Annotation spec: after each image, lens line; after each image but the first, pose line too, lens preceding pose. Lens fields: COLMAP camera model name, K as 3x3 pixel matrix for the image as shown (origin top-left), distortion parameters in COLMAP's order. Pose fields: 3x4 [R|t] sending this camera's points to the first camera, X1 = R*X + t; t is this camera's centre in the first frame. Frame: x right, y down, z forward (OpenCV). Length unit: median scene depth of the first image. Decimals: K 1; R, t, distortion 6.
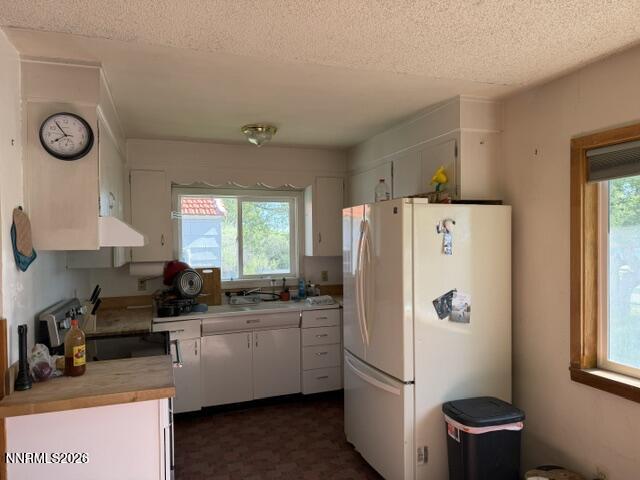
lens RADIAL K [[453.5, 0, 320.6], [0, 453.5, 242.7], [0, 0, 1]] dist [0.055989, -0.062713]
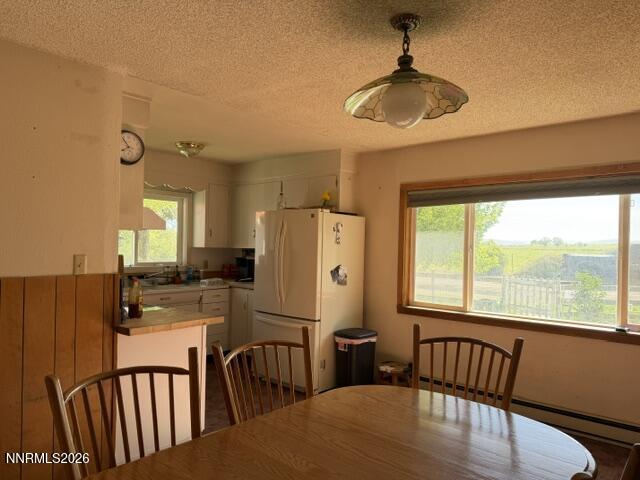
lens RADIAL K [[453.5, 0, 336.3], [0, 453.5, 240.8], [0, 0, 1]] dist [0.055989, -0.062713]
pose [[0.856402, 0.036946, 0.514986, -0.590563], [-0.027563, 0.999286, -0.025854, 0.057701], [-0.515574, 0.007947, 0.856808, -0.428660]]
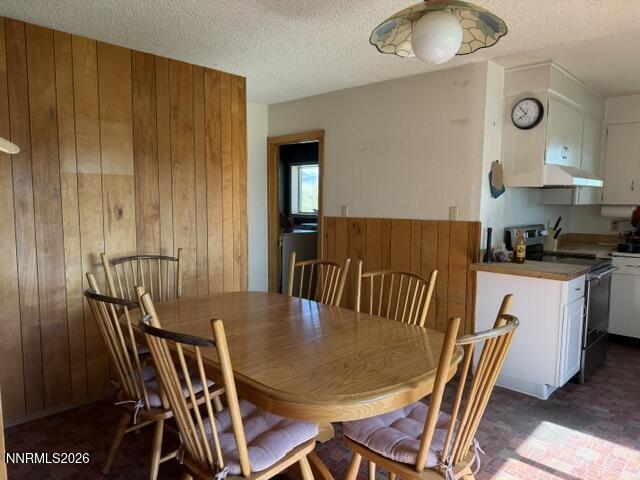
lens RADIAL K [[453.5, 0, 317.5], [0, 453.5, 243.4], [0, 0, 1]] dist [0.055989, -0.062713]
pose [[0.456849, 0.106991, -0.883087, 0.461710], [-0.026505, 0.993937, 0.106709, 0.050889], [0.889149, -0.025343, 0.456915, -0.308189]]
